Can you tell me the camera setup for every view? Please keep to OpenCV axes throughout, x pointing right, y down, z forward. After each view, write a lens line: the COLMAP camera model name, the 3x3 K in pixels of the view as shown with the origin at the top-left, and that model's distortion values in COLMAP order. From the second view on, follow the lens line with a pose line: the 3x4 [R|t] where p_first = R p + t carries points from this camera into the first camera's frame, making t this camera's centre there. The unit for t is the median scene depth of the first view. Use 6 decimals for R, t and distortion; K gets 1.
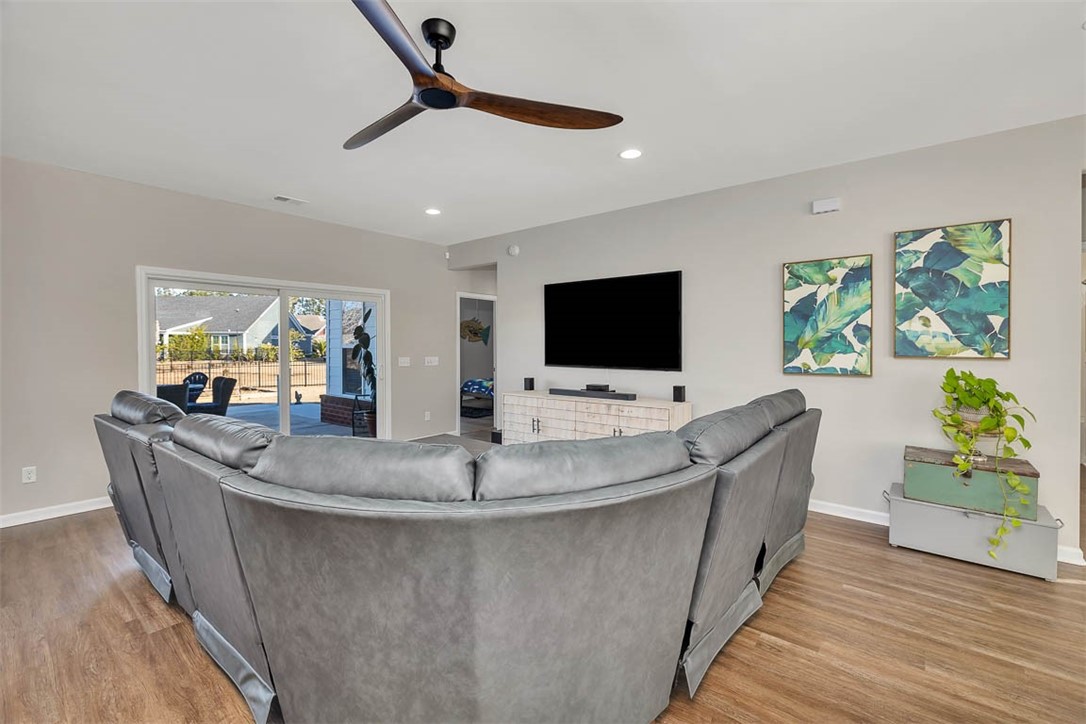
lens RADIAL K [[466.7, 0, 557.1], [0, 466.7, 347.2], [0, 0, 1]] dist [-0.004639, 0.001846]
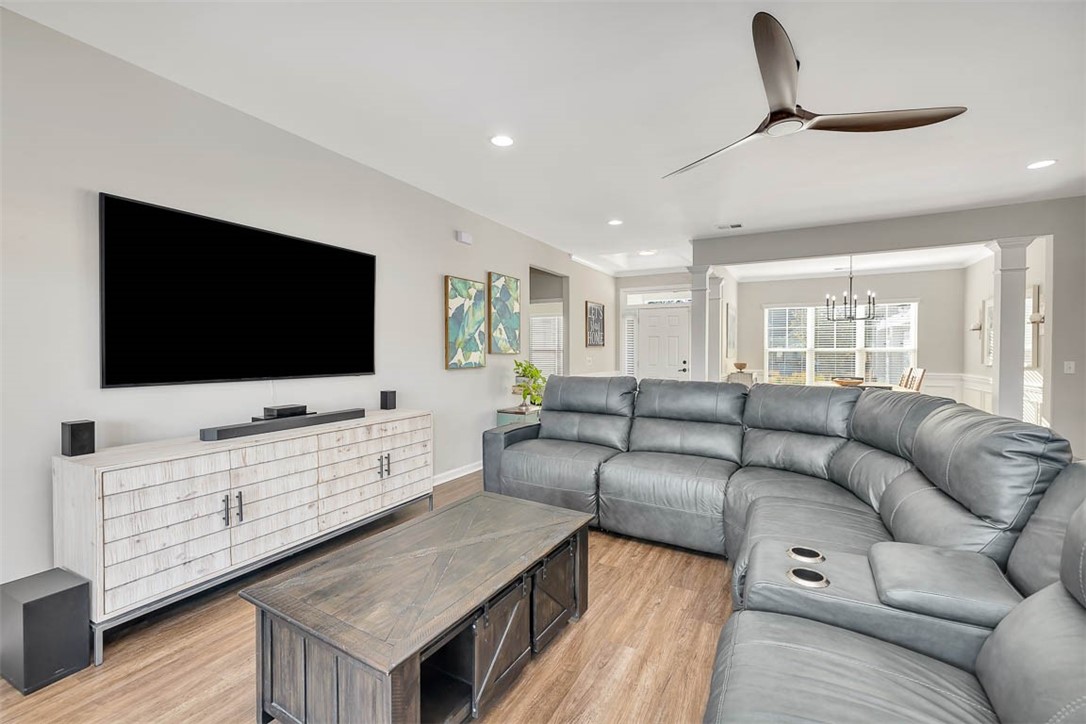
lens RADIAL K [[466.7, 0, 541.3], [0, 466.7, 353.9], [0, 0, 1]] dist [-0.004639, 0.001846]
pose [[-0.167433, -0.007218, 0.985857, -0.770663], [0.000751, 0.999972, 0.007448, 0.009793], [-0.985883, 0.001987, -0.167423, 1.048920]]
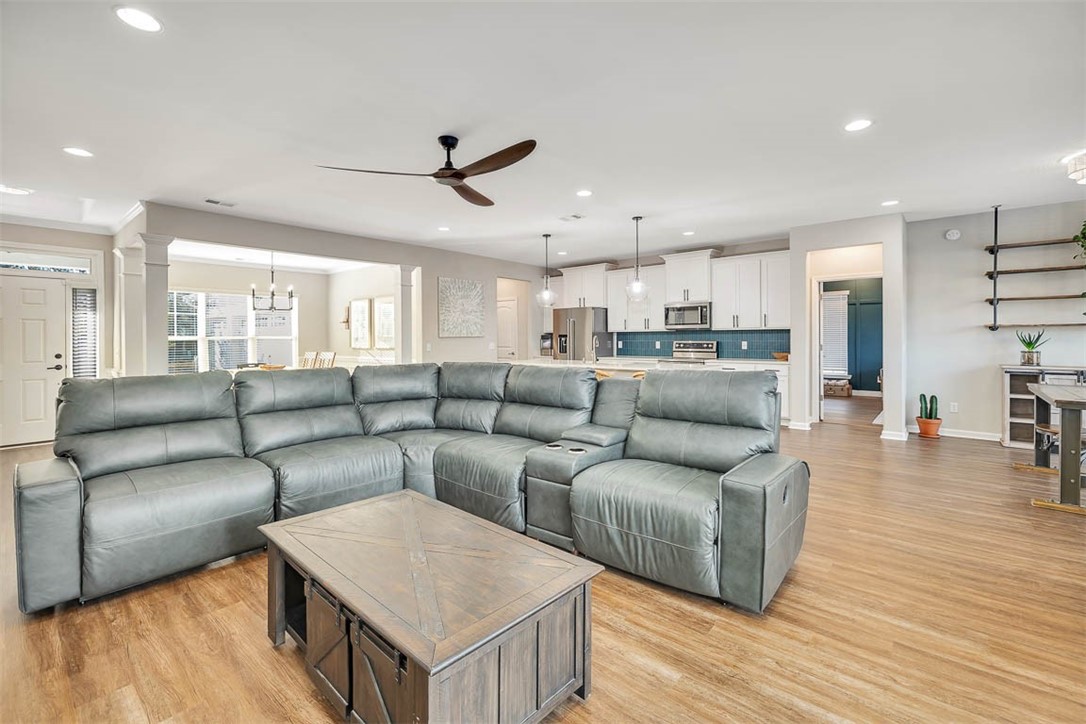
lens RADIAL K [[466.7, 0, 552.0], [0, 466.7, 346.0], [0, 0, 1]] dist [-0.004639, 0.001846]
pose [[-0.999586, 0.005826, 0.028159, -0.400846], [0.006448, 0.999736, 0.022049, 0.007801], [-0.028024, 0.022222, -0.999360, 1.545286]]
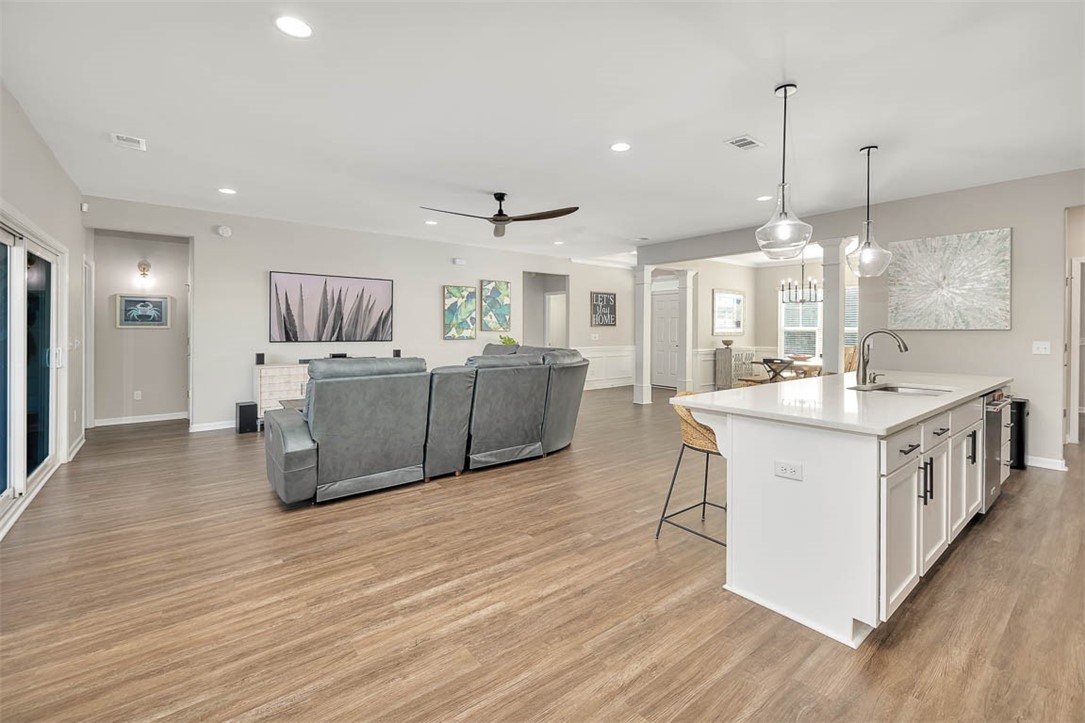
lens RADIAL K [[466.3, 0, 542.0], [0, 466.3, 331.8], [0, 0, 1]] dist [-0.004639, 0.001846]
pose [[0.222315, -0.004971, 0.974962, -1.519101], [-0.000832, 0.999986, 0.005288, 0.011803], [-0.974975, -0.001987, 0.222307, 0.146102]]
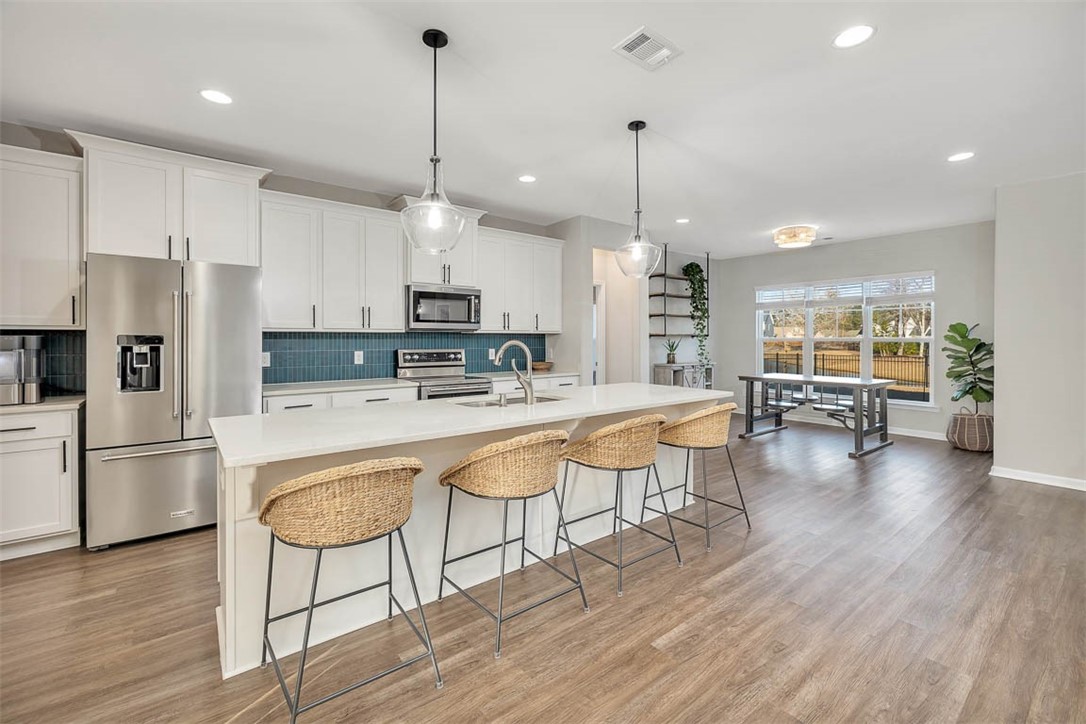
lens RADIAL K [[466.7, 0, 543.8], [0, 466.7, 338.0], [0, 0, 1]] dist [-0.004639, 0.001846]
pose [[-0.227527, -0.003774, -0.973764, 0.242686], [-0.003281, 0.999990, -0.003109, 0.007437], [0.973766, 0.002488, -0.227538, -0.058204]]
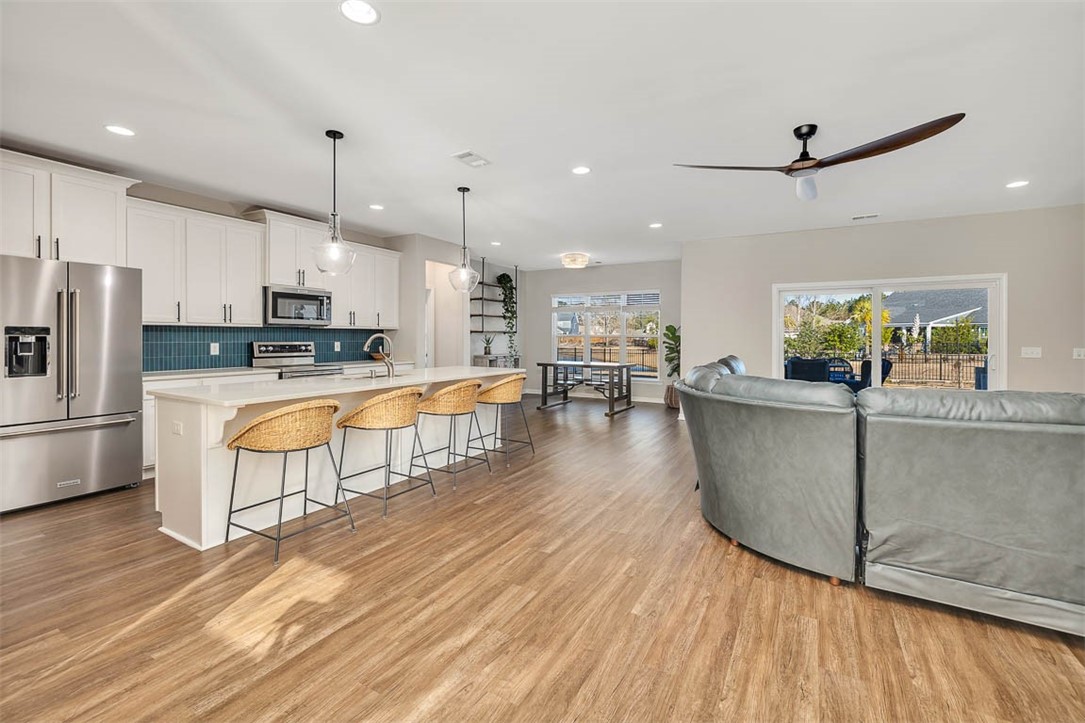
lens RADIAL K [[466.3, 0, 543.8], [0, 466.3, 344.4], [0, 0, 1]] dist [-0.004639, 0.001846]
pose [[0.152974, 0.015760, -0.988105, 0.670886], [-0.007287, 0.999864, 0.014820, 0.015874], [0.988203, 0.004934, 0.153068, -0.064524]]
